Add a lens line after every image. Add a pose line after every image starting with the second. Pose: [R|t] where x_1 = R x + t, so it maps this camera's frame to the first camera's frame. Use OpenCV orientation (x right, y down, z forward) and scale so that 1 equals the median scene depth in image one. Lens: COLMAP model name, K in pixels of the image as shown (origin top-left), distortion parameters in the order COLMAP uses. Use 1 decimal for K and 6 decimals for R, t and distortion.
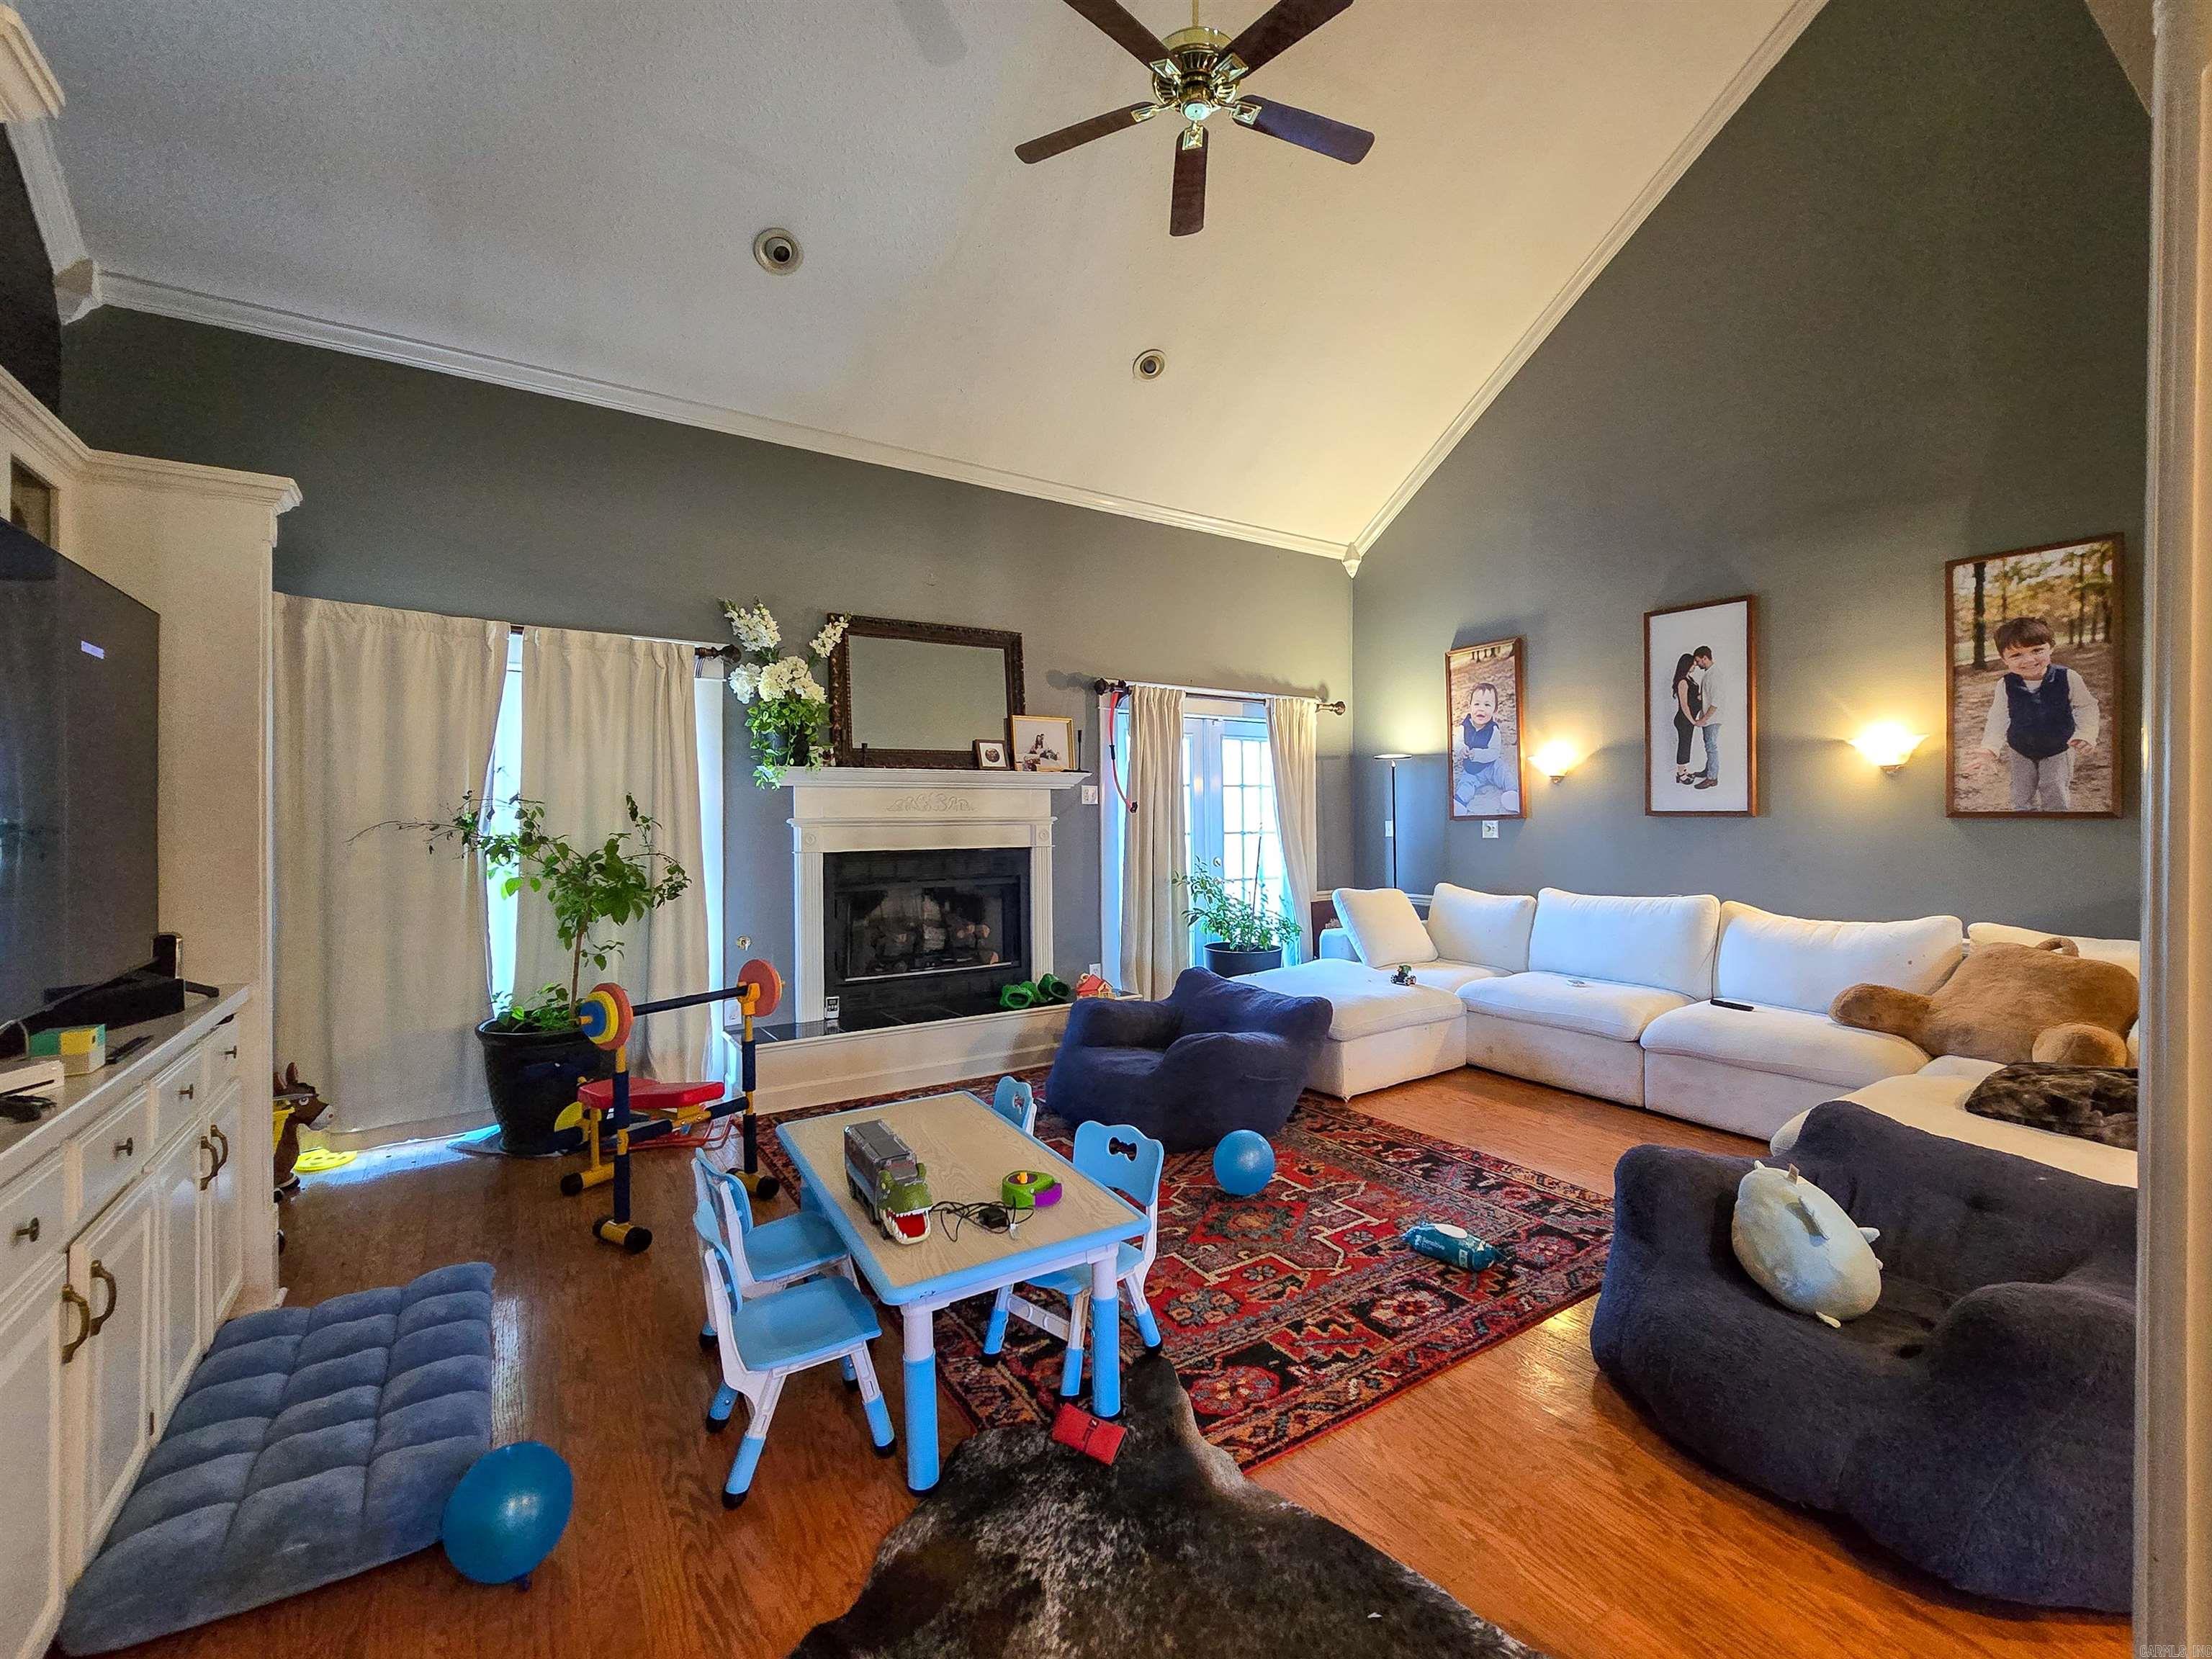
lens RADIAL K [[943.4, 0, 1114.0], [0, 943.4, 805.9], [0, 0, 1]] dist [-0.006300, 0.001283]
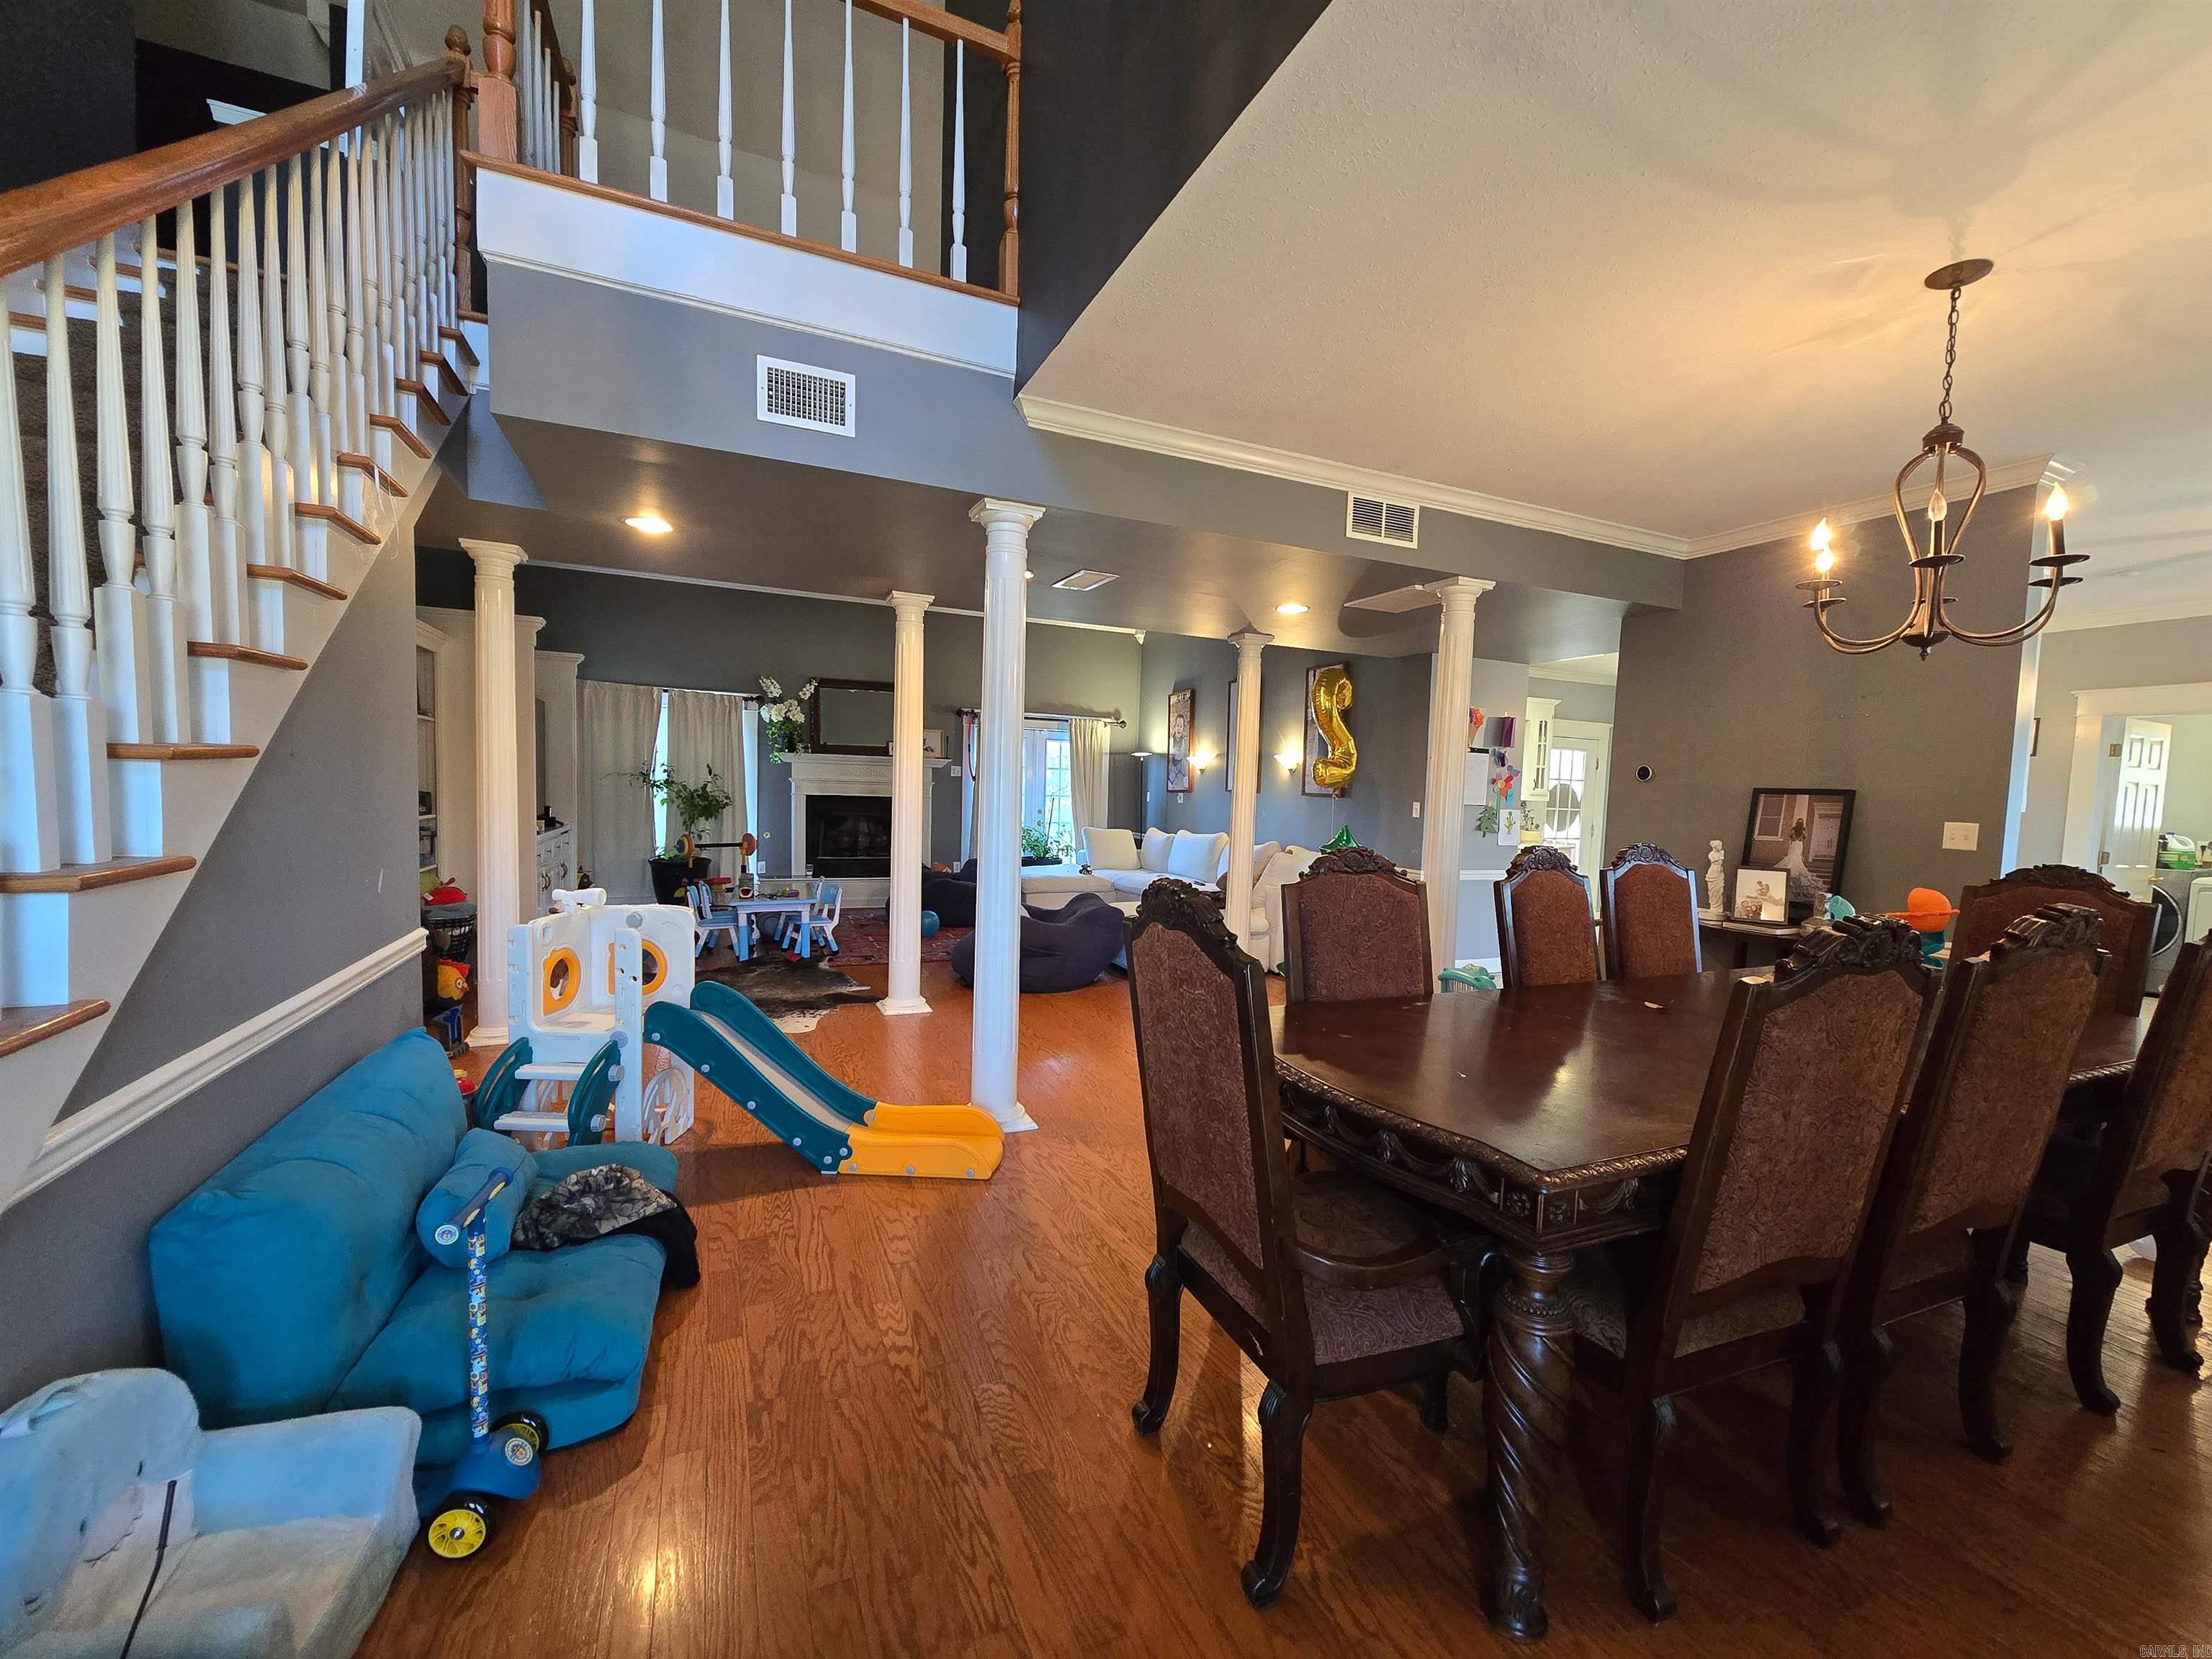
lens RADIAL K [[943.4, 0, 1127.5], [0, 943.4, 852.9], [0, 0, 1]] dist [-0.006300, 0.001283]
pose [[0.983976, 0.046667, -0.172084, 0.690502], [-0.034025, 0.996550, 0.075697, -0.003722], [0.175023, -0.068629, 0.982170, -0.844871]]
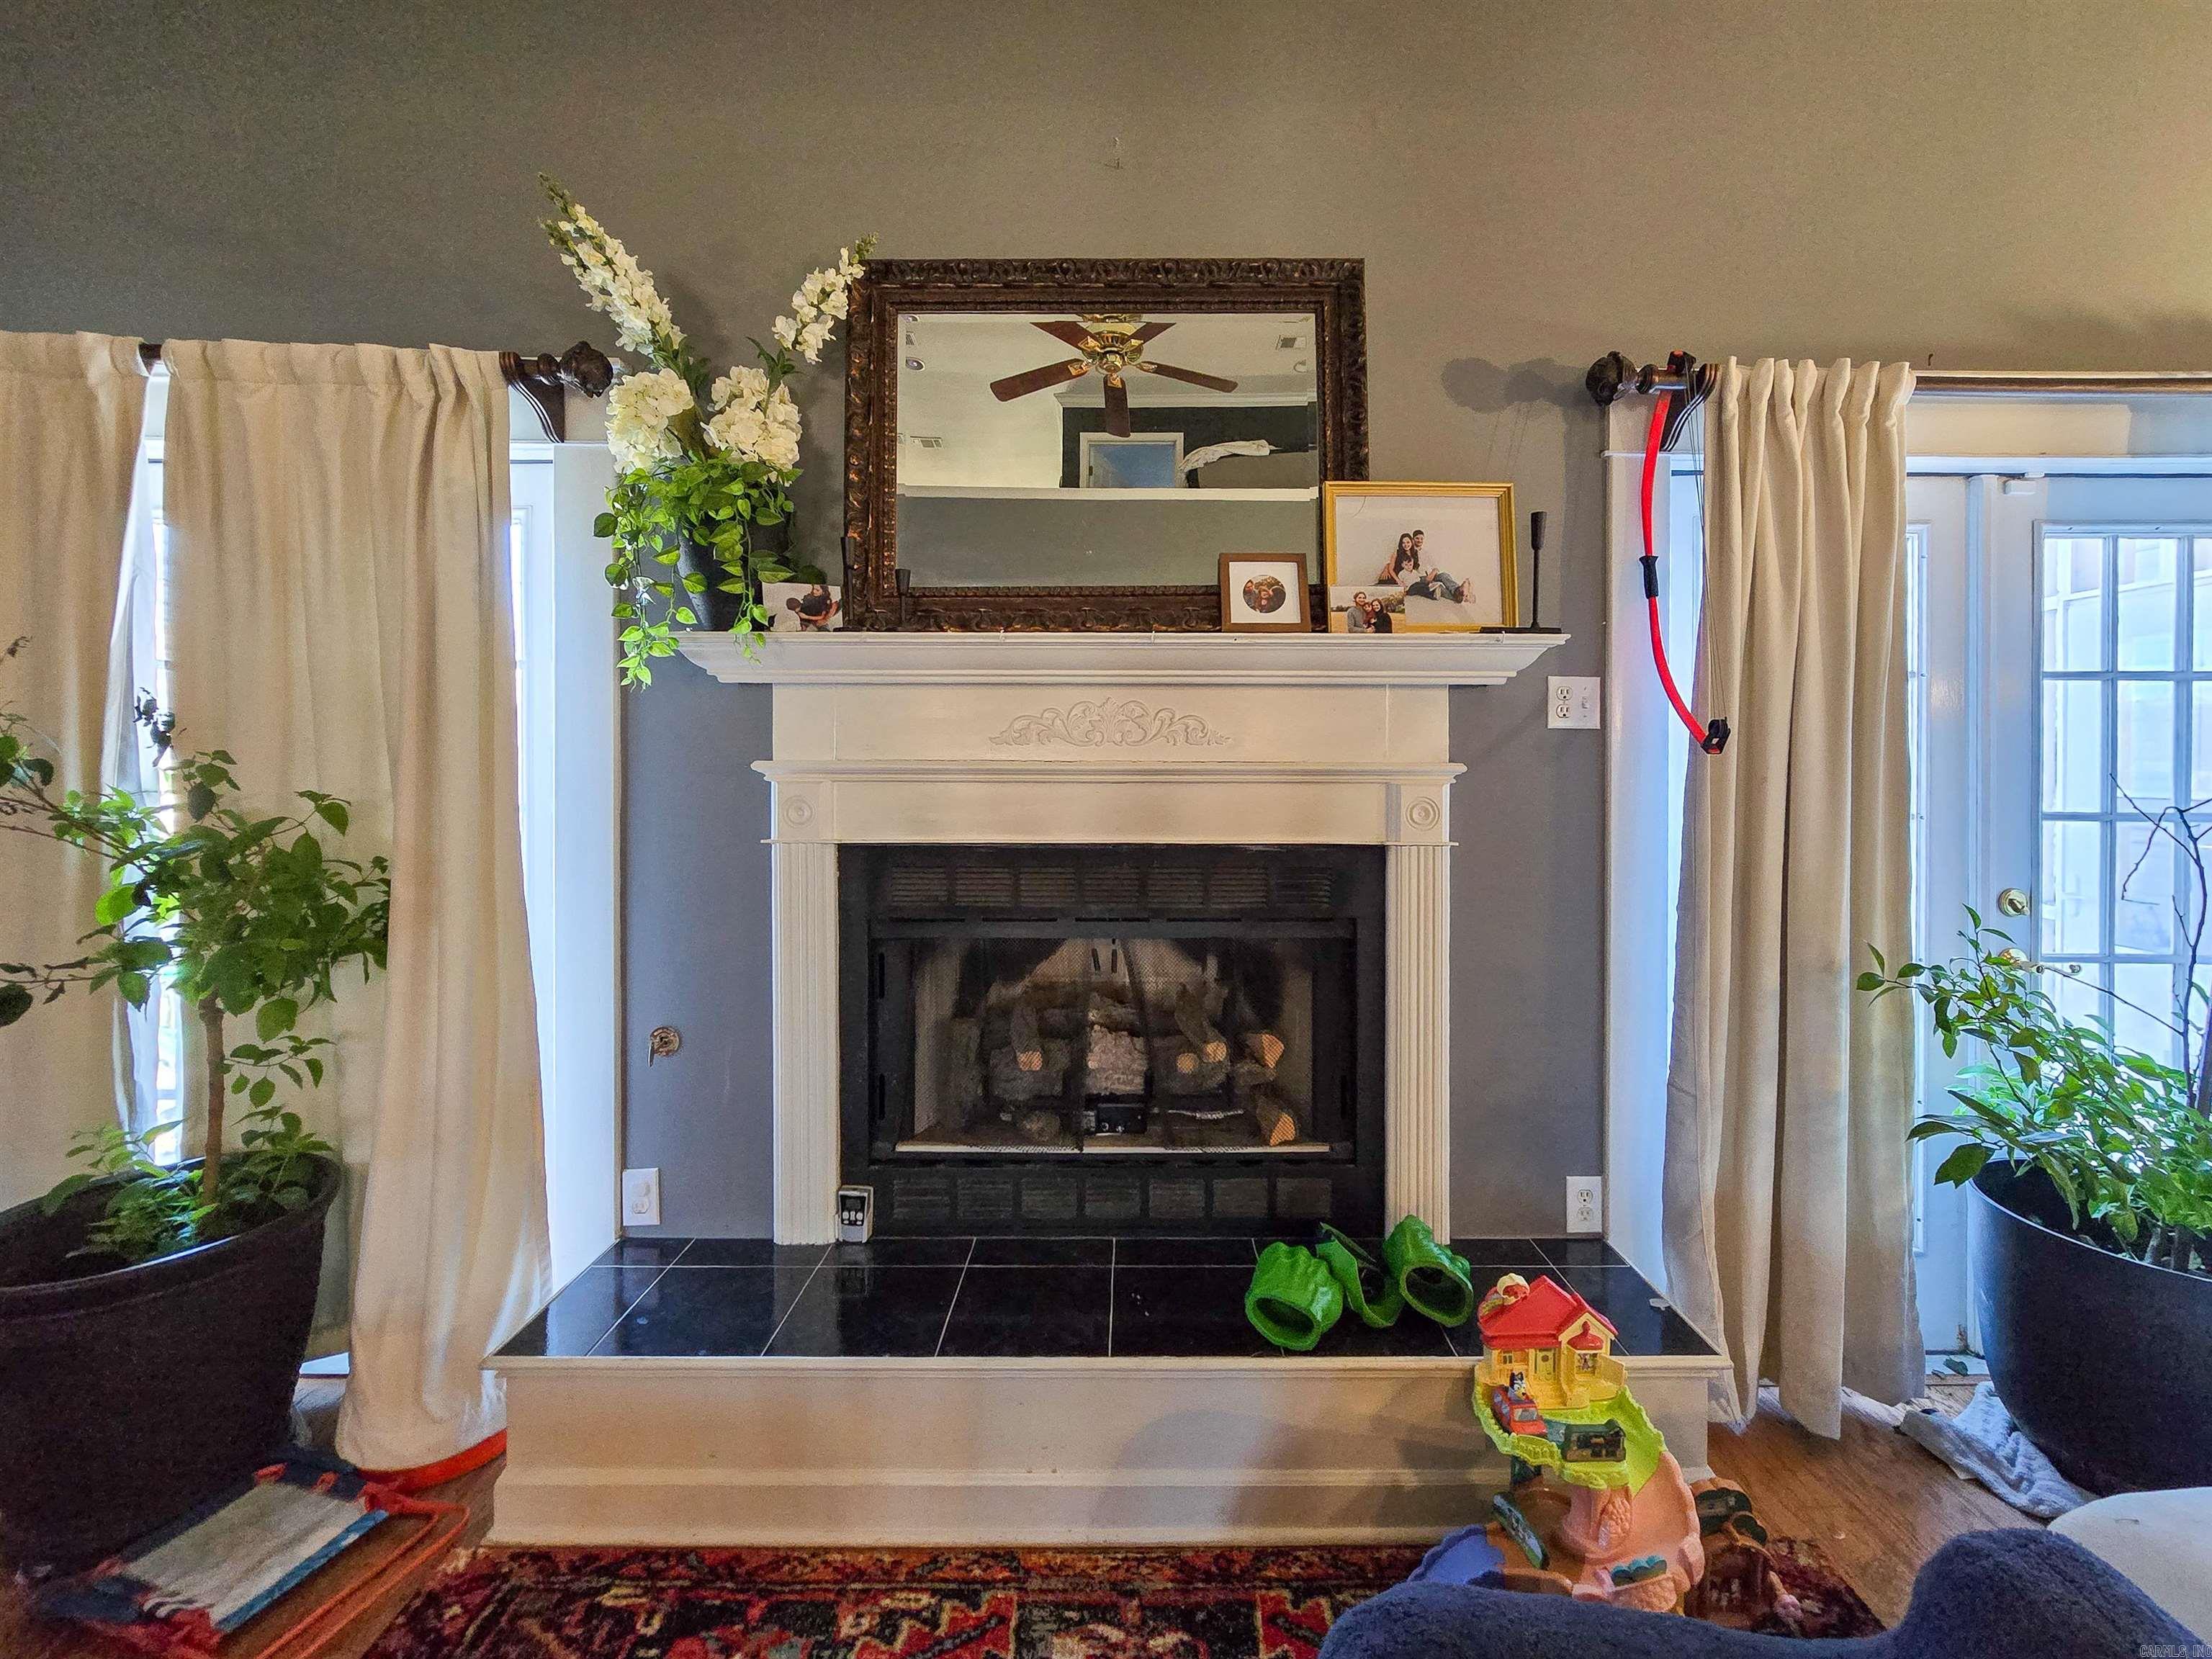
lens RADIAL K [[943.4, 0, 1152.3], [0, 943.4, 767.8], [0, 0, 1]] dist [-0.006300, 0.001283]
pose [[0.853031, 0.014588, -0.521656, 0.026526], [-0.002288, 0.999704, 0.024215, 0.005239], [0.521855, -0.019463, 0.852812, 0.667078]]
